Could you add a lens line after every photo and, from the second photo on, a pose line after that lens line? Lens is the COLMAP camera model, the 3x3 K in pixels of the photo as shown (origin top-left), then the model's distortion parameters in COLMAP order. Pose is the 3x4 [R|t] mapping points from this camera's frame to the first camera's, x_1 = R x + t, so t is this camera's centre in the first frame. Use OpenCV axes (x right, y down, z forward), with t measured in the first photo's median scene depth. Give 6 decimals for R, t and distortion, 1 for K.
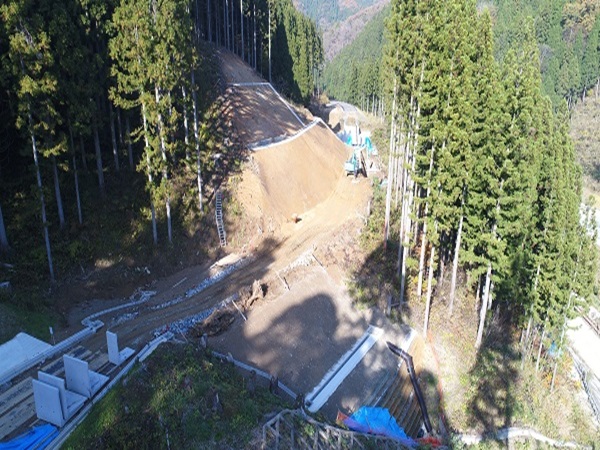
lens RADIAL K [[422.6, 0, 300.6], [0, 422.6, 166.5], [0, 0, 1]] dist [-0.002624, 0.001126]
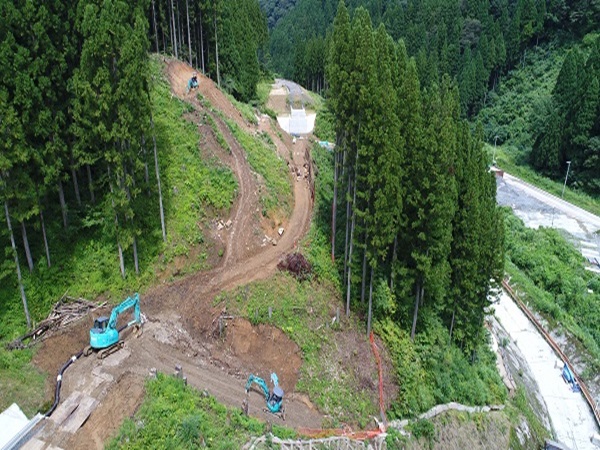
lens RADIAL K [[457.0, 0, 303.2], [0, 457.0, 110.0], [0, 0, 1]] dist [-0.000743, 0.001607]
pose [[0.990331, -0.036812, 0.133751, -0.031143], [0.030094, 0.998199, 0.051904, -0.310552], [-0.135421, -0.047377, 0.989655, -0.209120]]
